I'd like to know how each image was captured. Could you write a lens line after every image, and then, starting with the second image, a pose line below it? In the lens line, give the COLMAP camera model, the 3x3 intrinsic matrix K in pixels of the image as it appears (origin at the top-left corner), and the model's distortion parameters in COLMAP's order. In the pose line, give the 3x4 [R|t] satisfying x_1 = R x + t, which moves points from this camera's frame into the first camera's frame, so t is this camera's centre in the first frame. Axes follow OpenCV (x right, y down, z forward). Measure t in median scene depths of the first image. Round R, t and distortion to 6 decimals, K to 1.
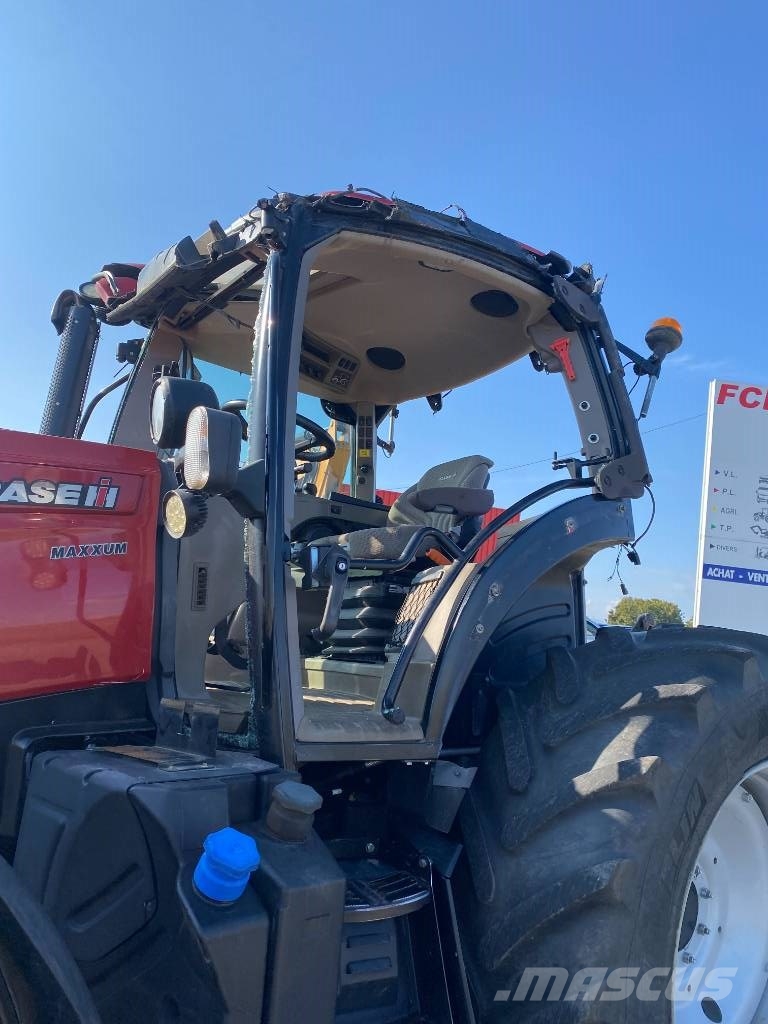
lens RADIAL K [[787.6, 0, 387.8], [0, 787.6, 539.0], [0, 0, 1]] dist [0.034060, -0.032885]
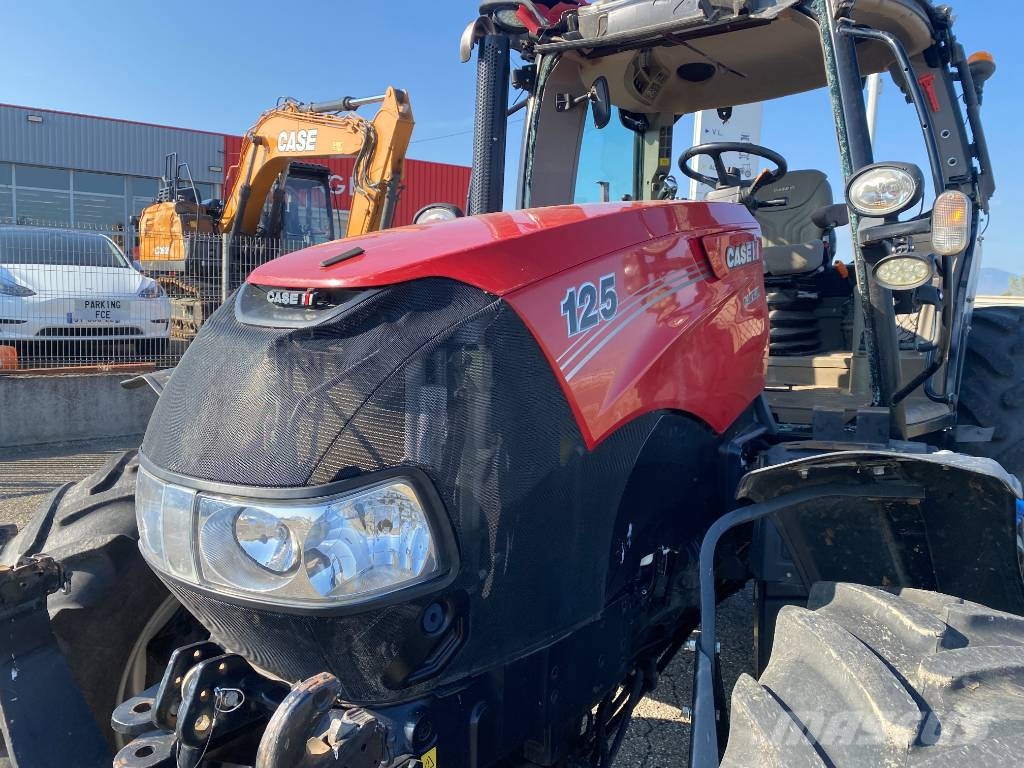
lens RADIAL K [[789.7, 0, 536.1], [0, 789.7, 378.4], [0, 0, 1]] dist [0.034977, -0.035846]
pose [[0.963668, -0.099575, 0.247850, -0.654017], [0.040841, 0.971933, 0.231687, -0.103244], [-0.263964, -0.213147, 0.940687, -0.059733]]
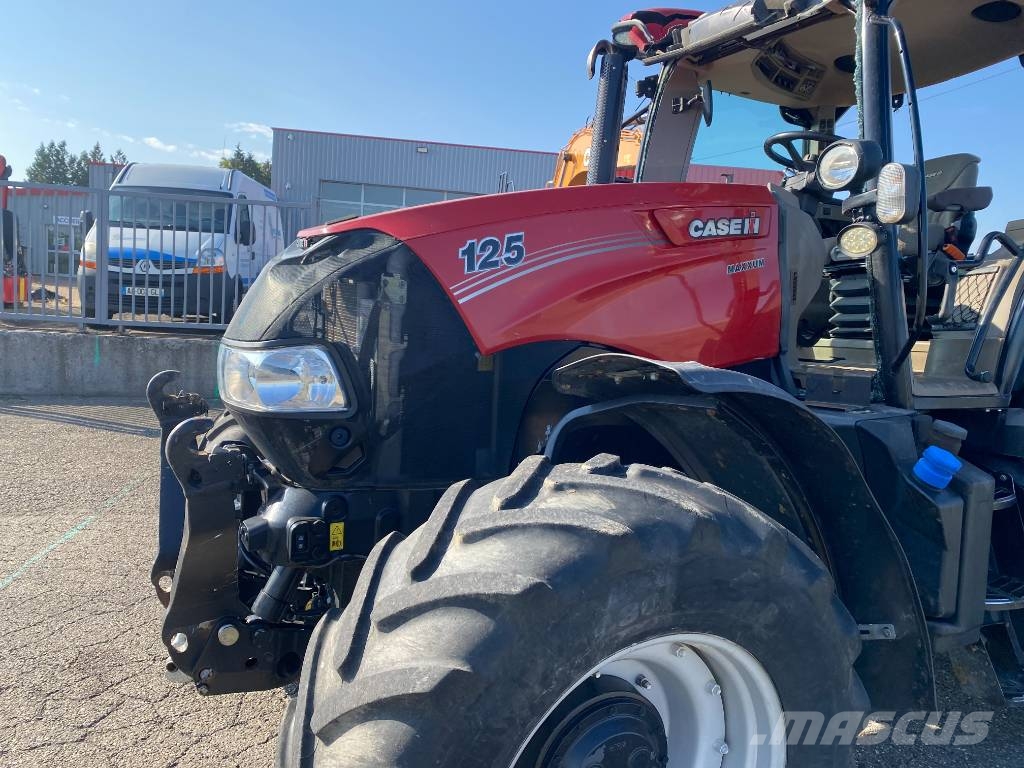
lens RADIAL K [[787.6, 0, 507.4], [0, 787.6, 382.6], [0, 0, 1]] dist [0.034060, -0.032885]
pose [[0.980089, -0.021481, -0.197394, -0.330660], [0.061350, 0.978249, 0.198155, -0.055150], [0.188844, -0.206319, 0.960089, -0.295489]]
